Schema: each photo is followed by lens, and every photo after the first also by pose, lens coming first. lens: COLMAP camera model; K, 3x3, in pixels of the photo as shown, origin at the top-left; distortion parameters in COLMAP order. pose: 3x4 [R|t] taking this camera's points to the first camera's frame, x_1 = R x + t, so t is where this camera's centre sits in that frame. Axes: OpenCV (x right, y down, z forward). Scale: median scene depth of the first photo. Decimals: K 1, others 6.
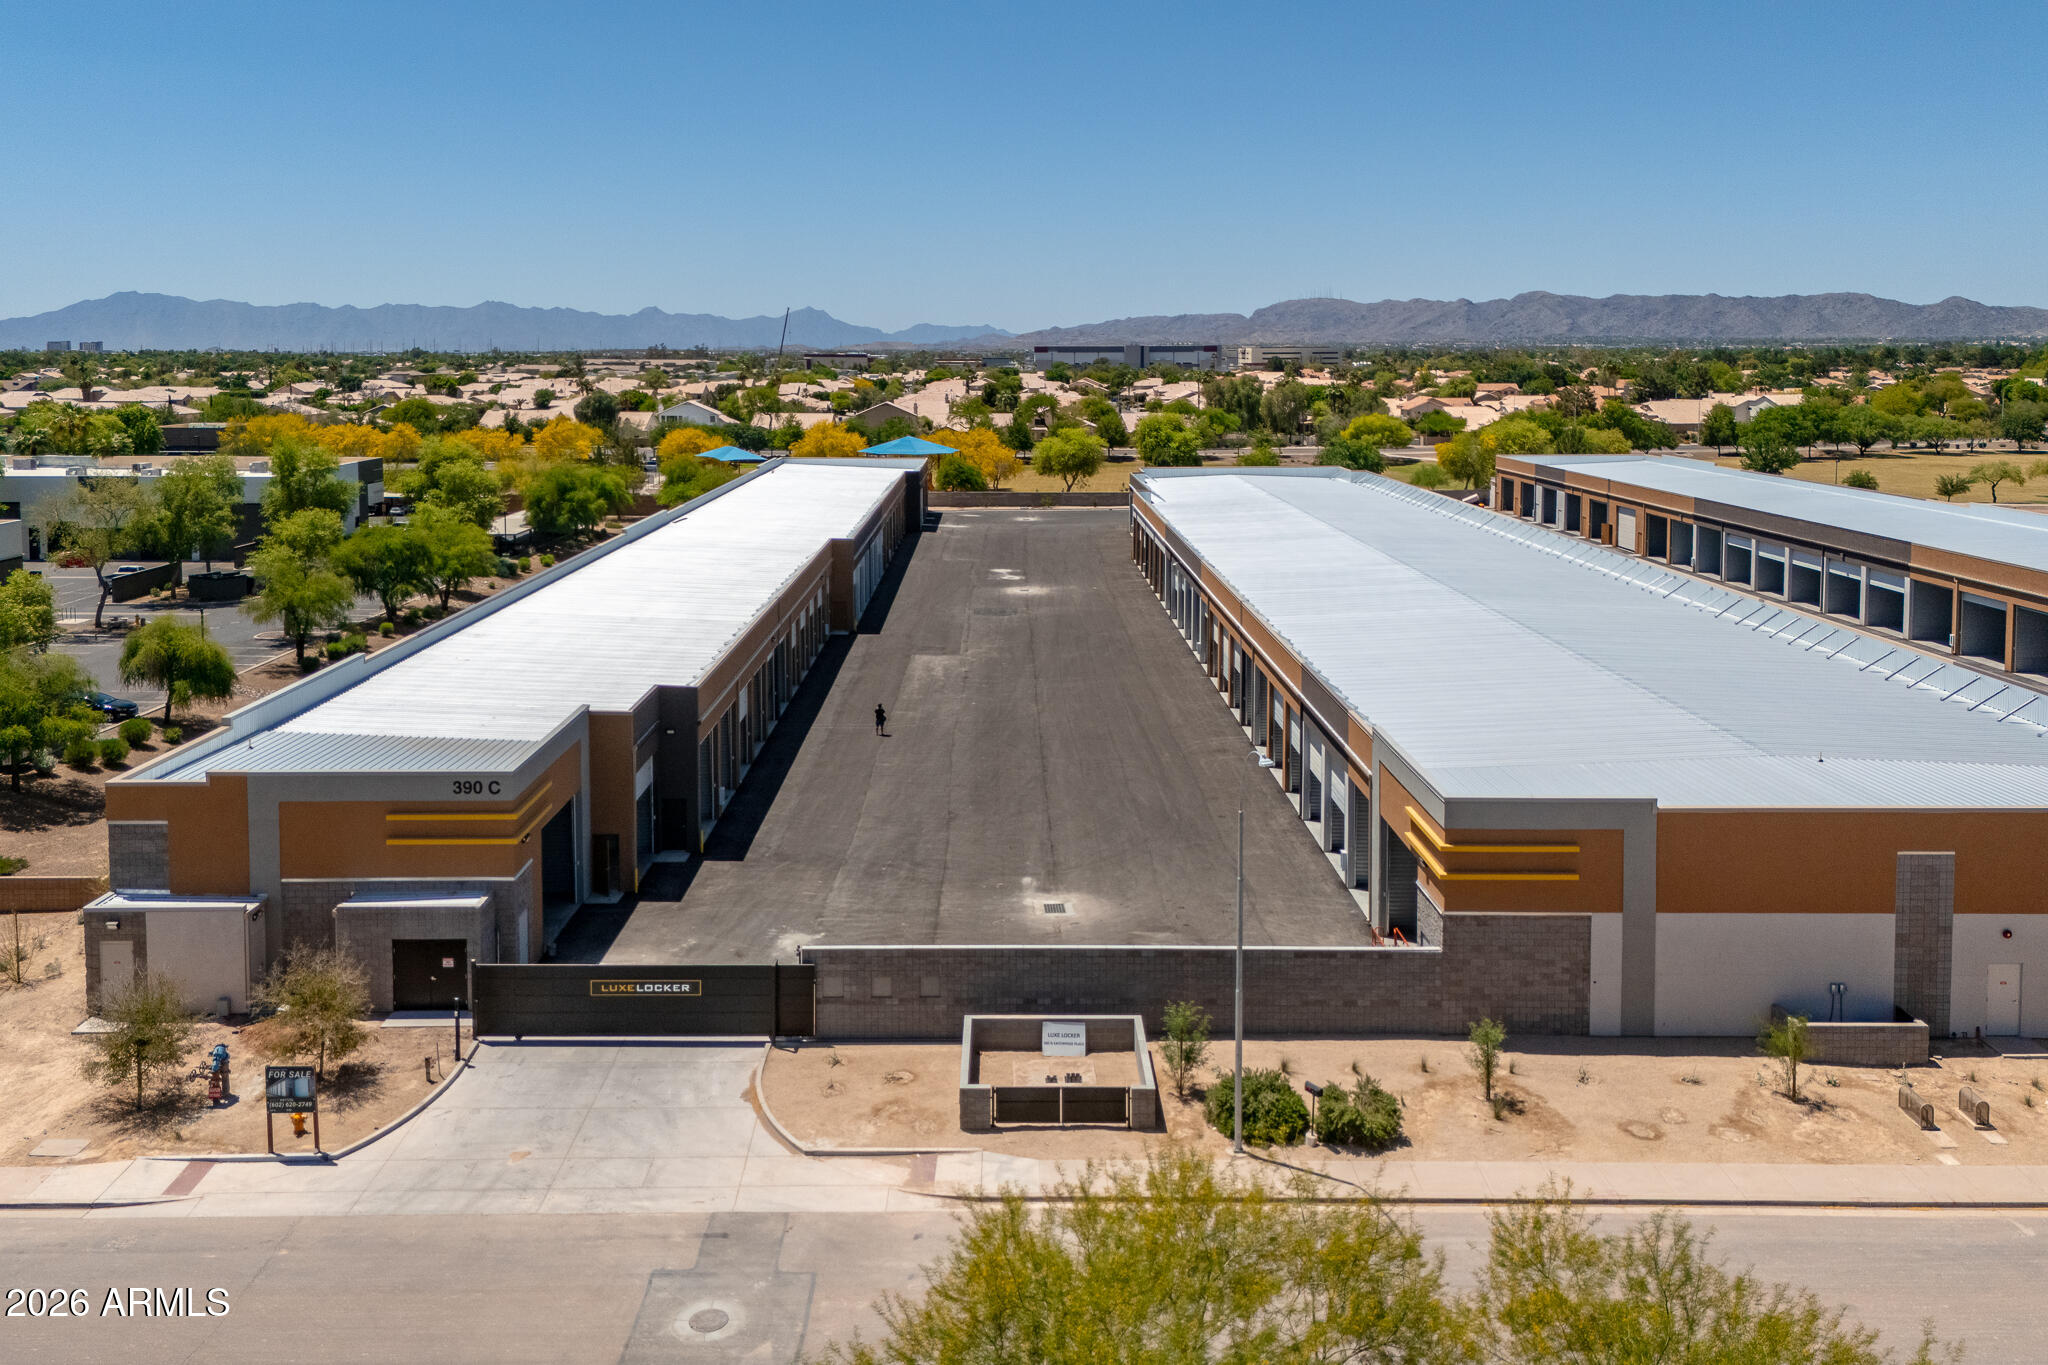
lens RADIAL K [[1576.4, 0, 1009.9], [0, 1576.4, 530.8], [0, 0, 1]] dist [0.086491, -0.085620]
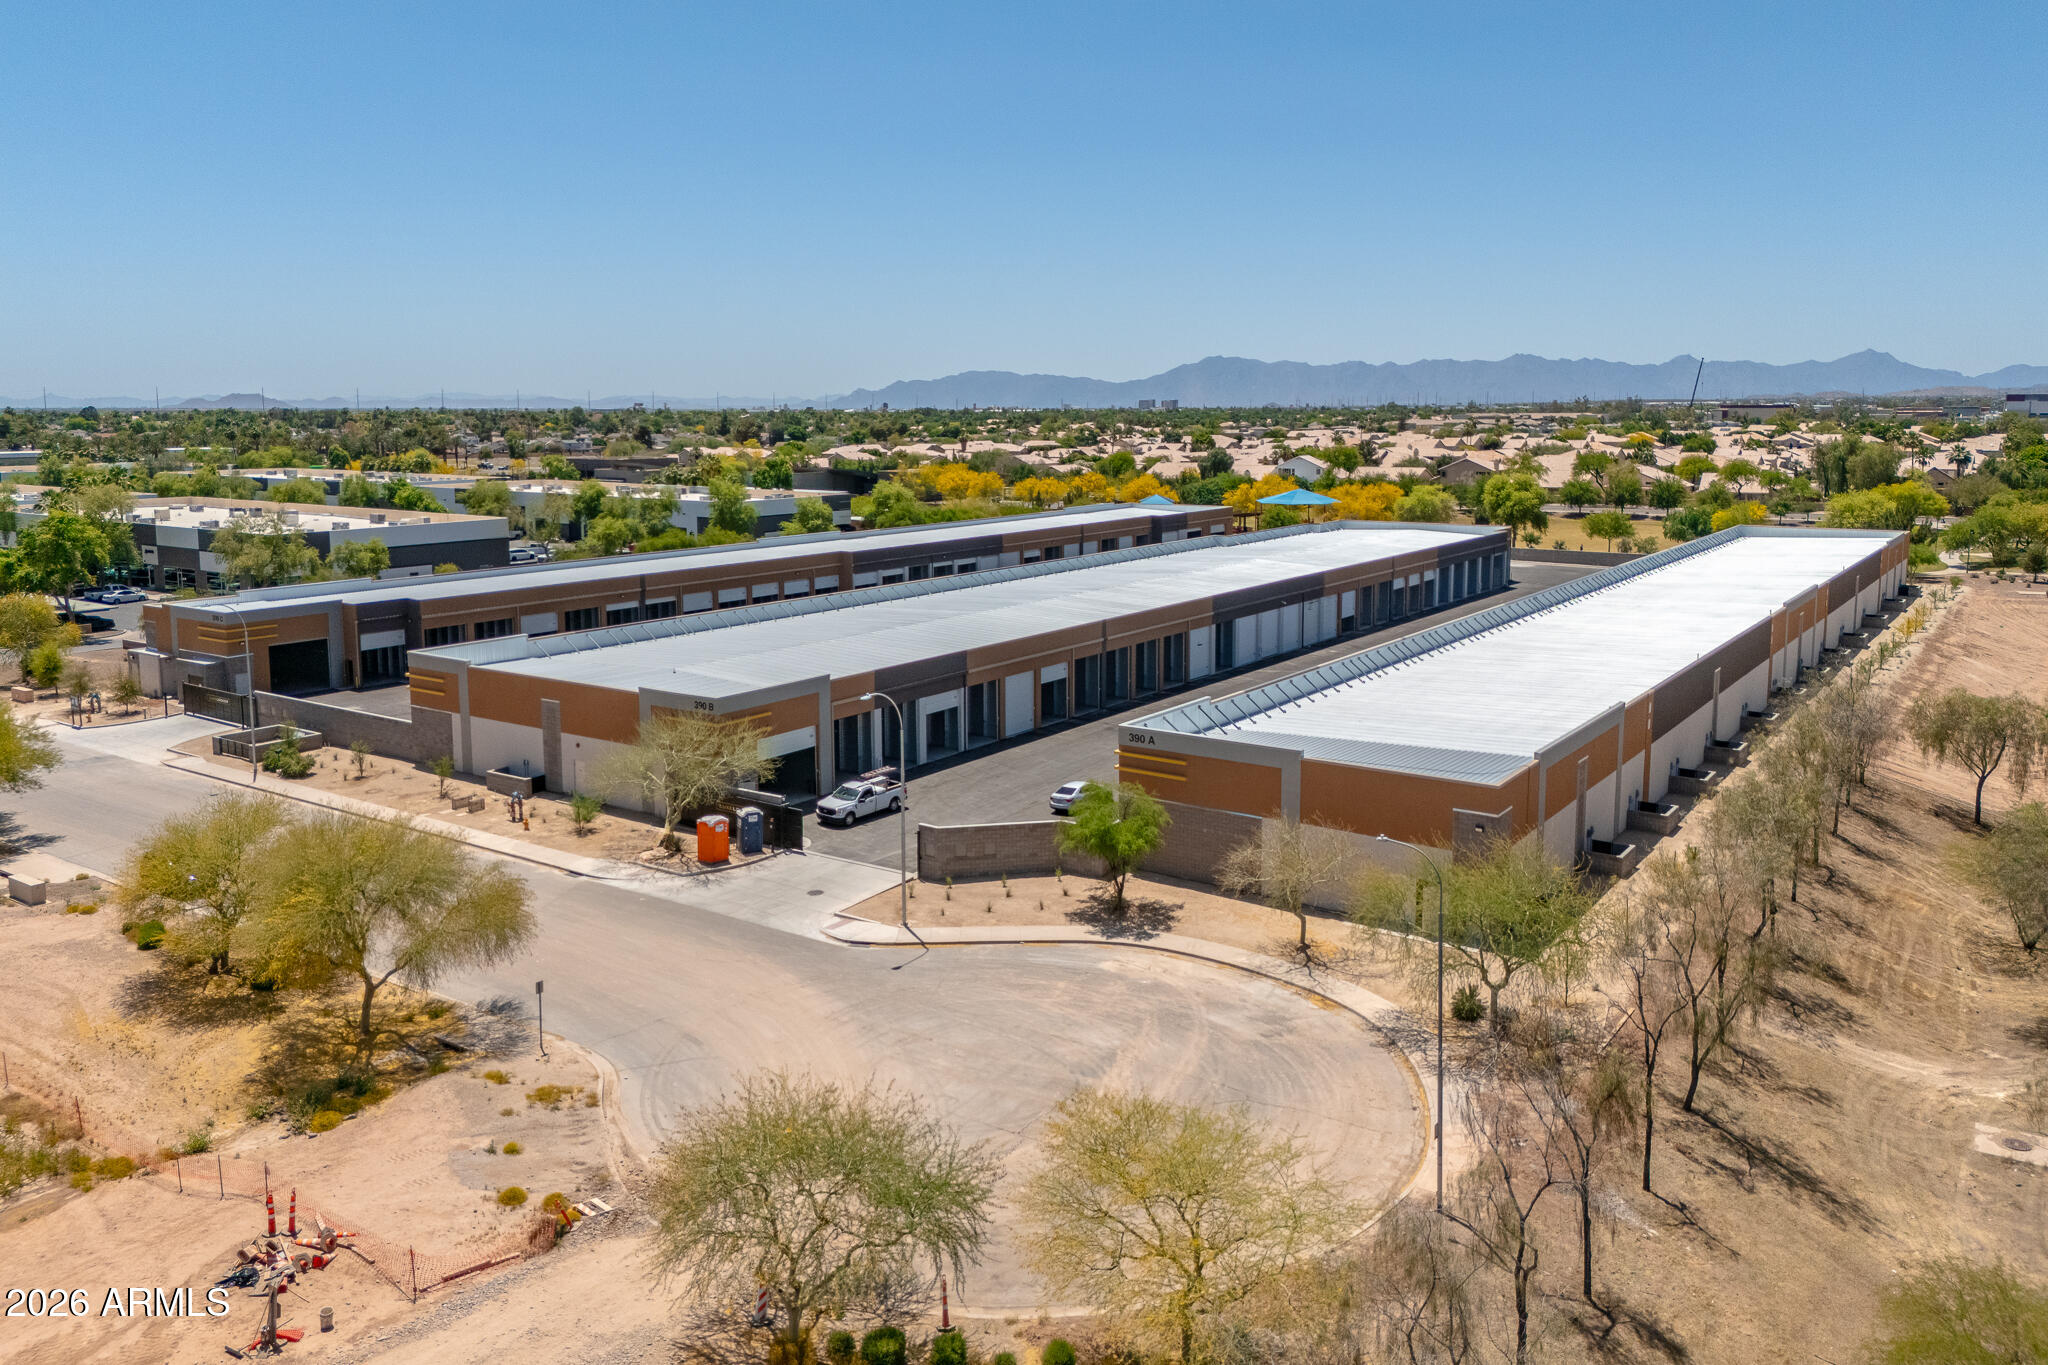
lens RADIAL K [[1510.4, 0, 1034.1], [0, 1510.4, 611.7], [0, 0, 1]] dist [0.085384, -0.082883]
pose [[0.815015, 0.076224, -0.574404, 2.036710], [-0.062360, 0.997091, 0.043834, -0.030658], [0.576074, 0.000094, 0.817398, -0.205680]]
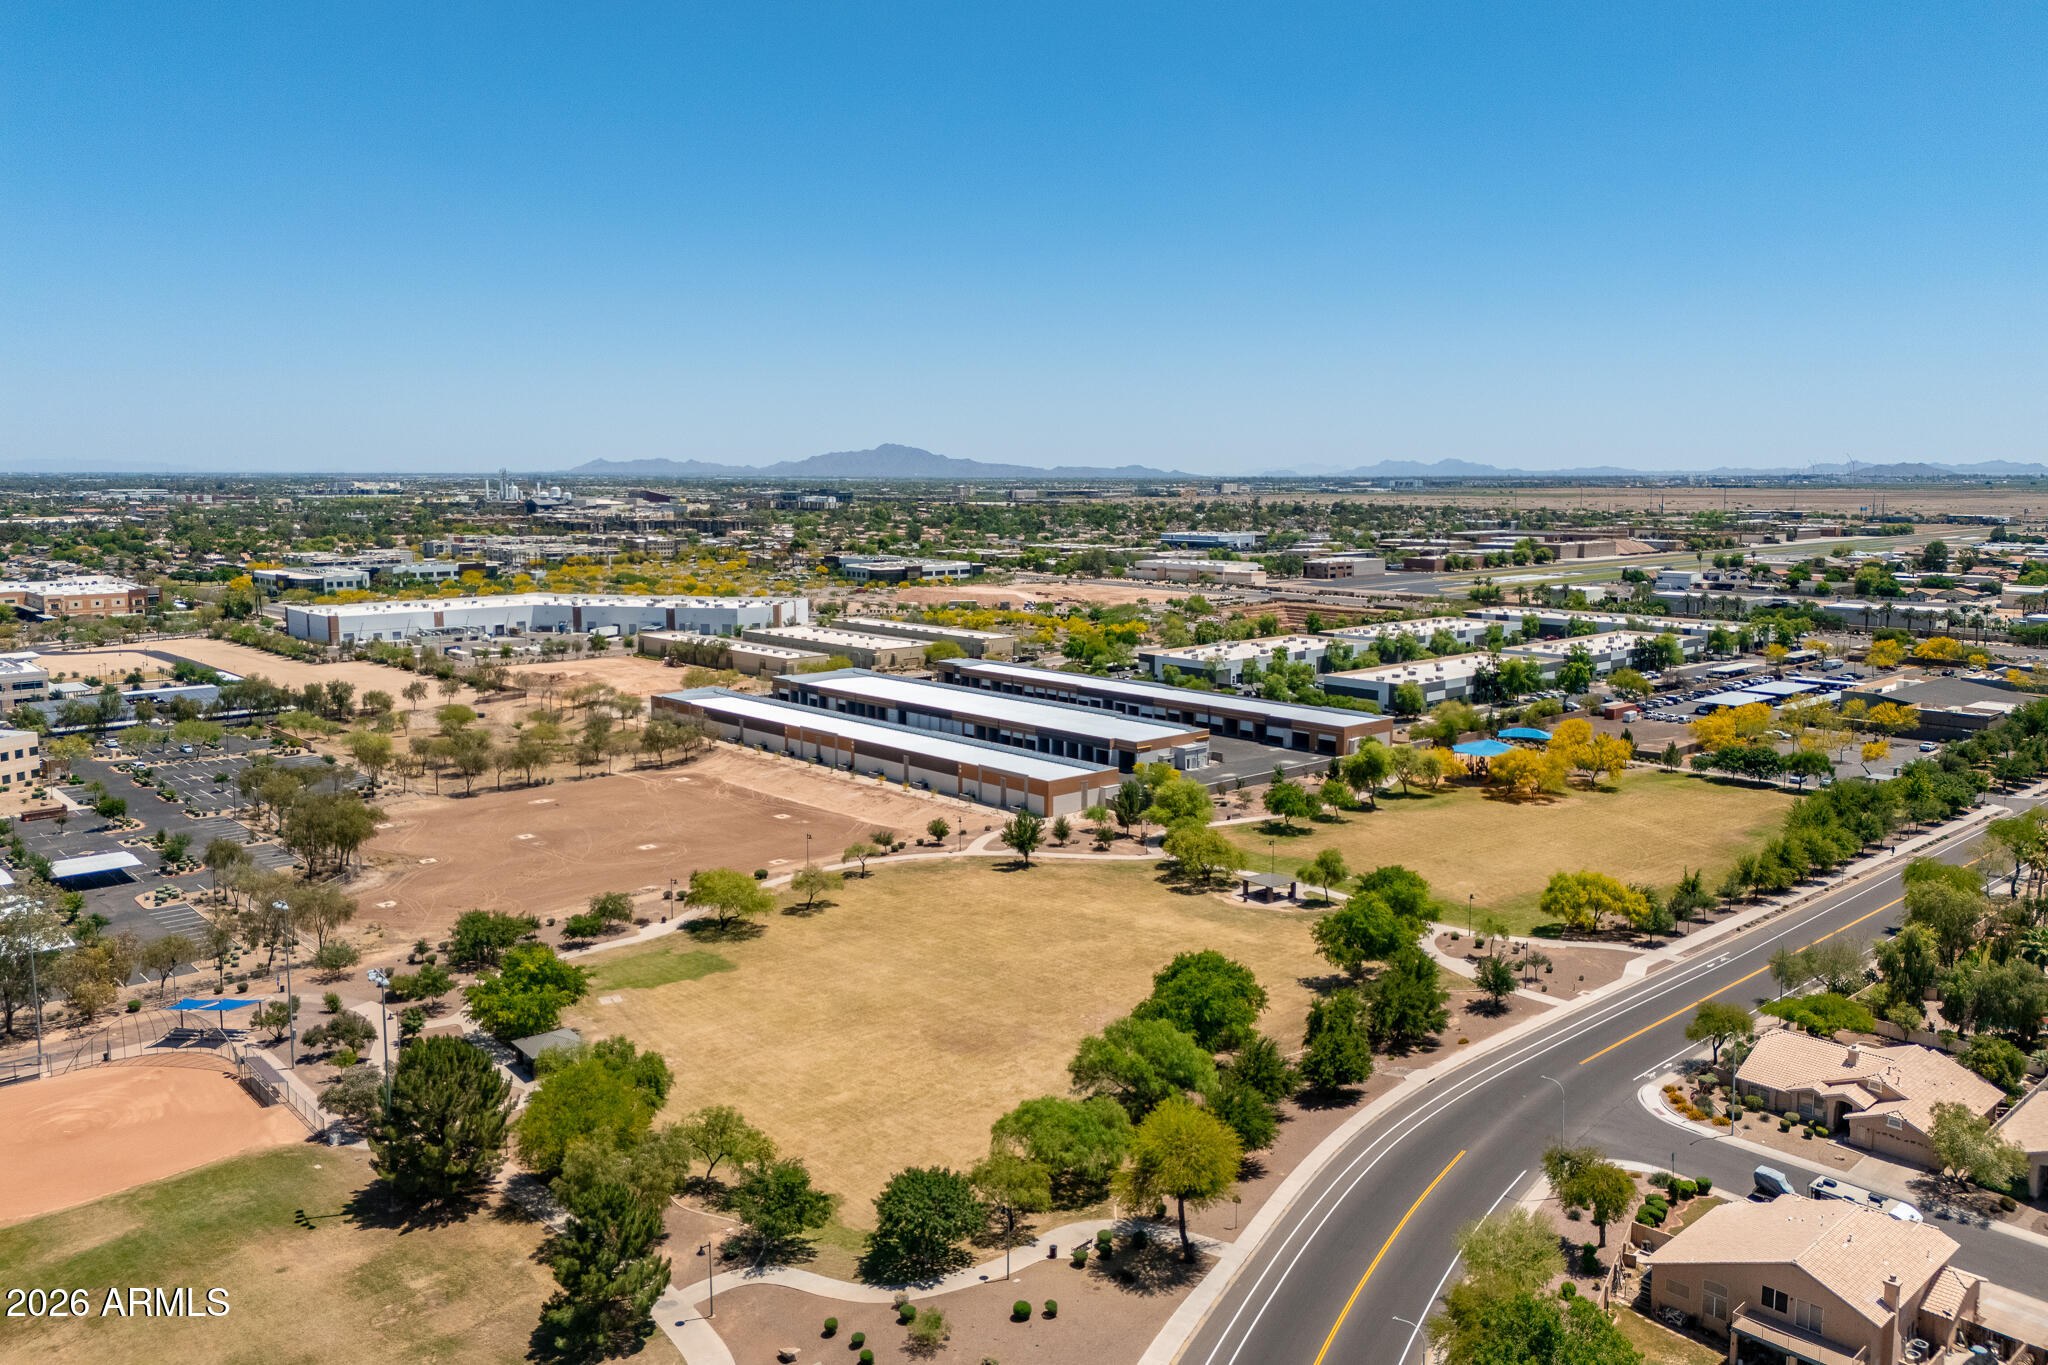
lens RADIAL K [[1479.8, 0, 1025.4], [0, 1479.8, 675.7], [0, 0, 1]] dist [0.097391, -0.111038]
pose [[-0.745917, 0.090313, -0.659887, 5.219919], [-0.074754, 0.973152, 0.217687, -1.753467], [0.661830, 0.211705, -0.719139, 7.822846]]
